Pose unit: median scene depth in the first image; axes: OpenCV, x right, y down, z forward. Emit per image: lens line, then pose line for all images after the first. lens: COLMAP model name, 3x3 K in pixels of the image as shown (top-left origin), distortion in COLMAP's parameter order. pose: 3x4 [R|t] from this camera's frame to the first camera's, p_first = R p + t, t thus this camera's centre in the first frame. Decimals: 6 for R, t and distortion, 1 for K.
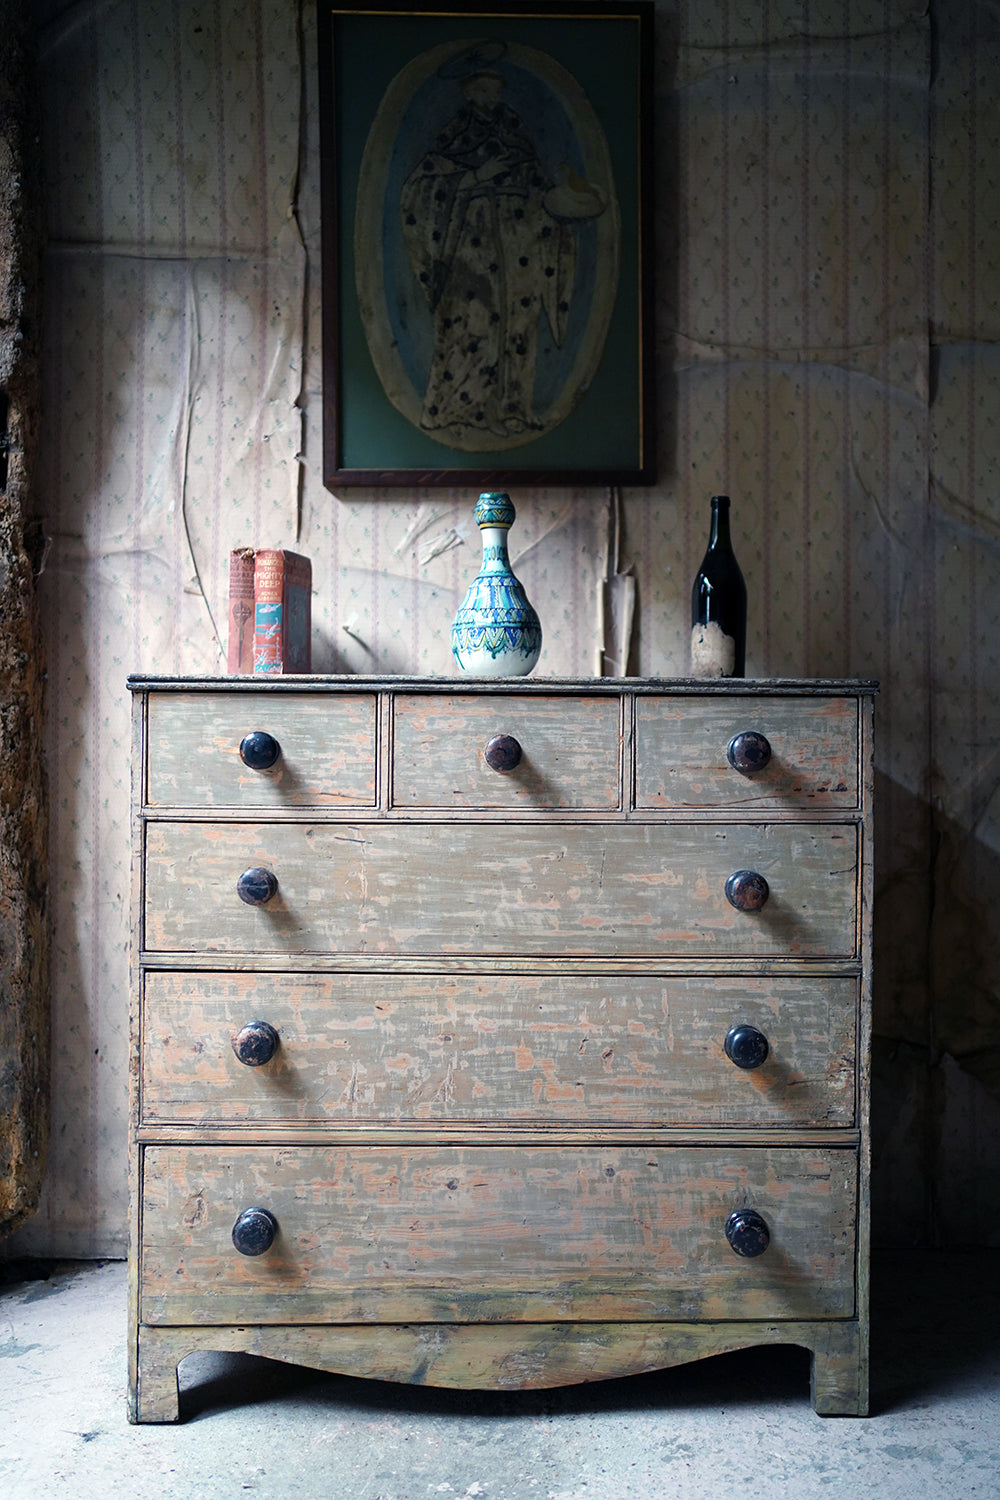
lens RADIAL K [[1516.2, 0, 518.0], [0, 1516.2, 752.5], [0, 0, 1]] dist [0.012515, 0.000000]
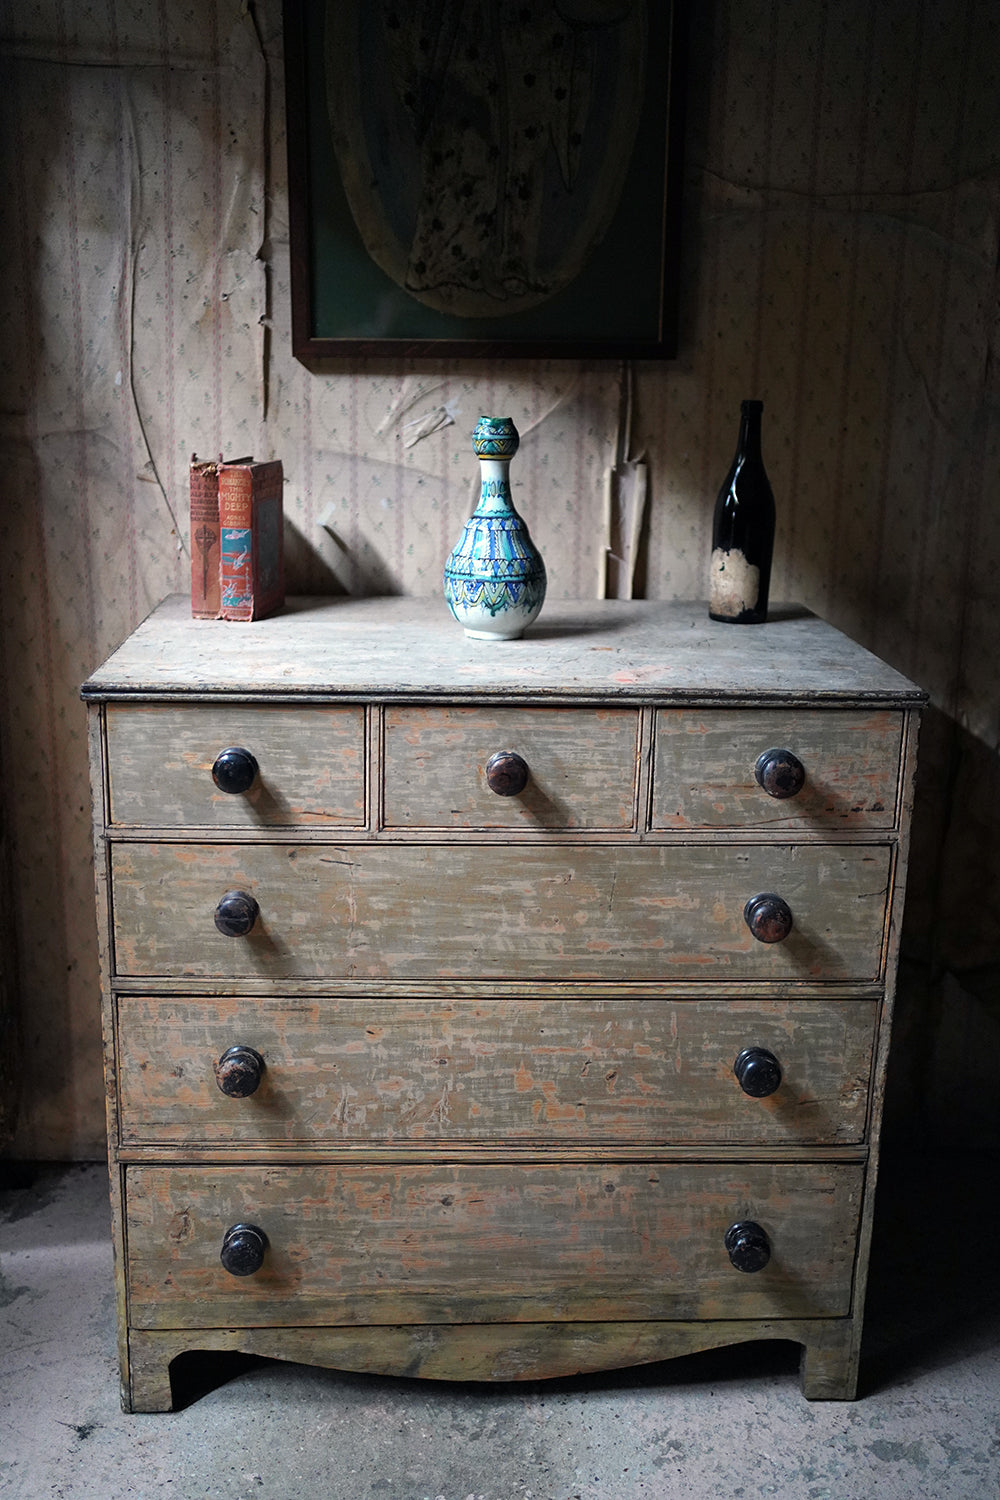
lens RADIAL K [[1516.2, 0, 513.2], [0, 1516.2, 763.7], [0, 0, 1]] dist [0.012515, 0.000000]
pose [[0.999646, 0.011740, 0.023855, -0.027376], [-0.017475, 0.966324, 0.256734, -0.233351], [-0.020038, -0.257060, 0.966188, 0.134235]]
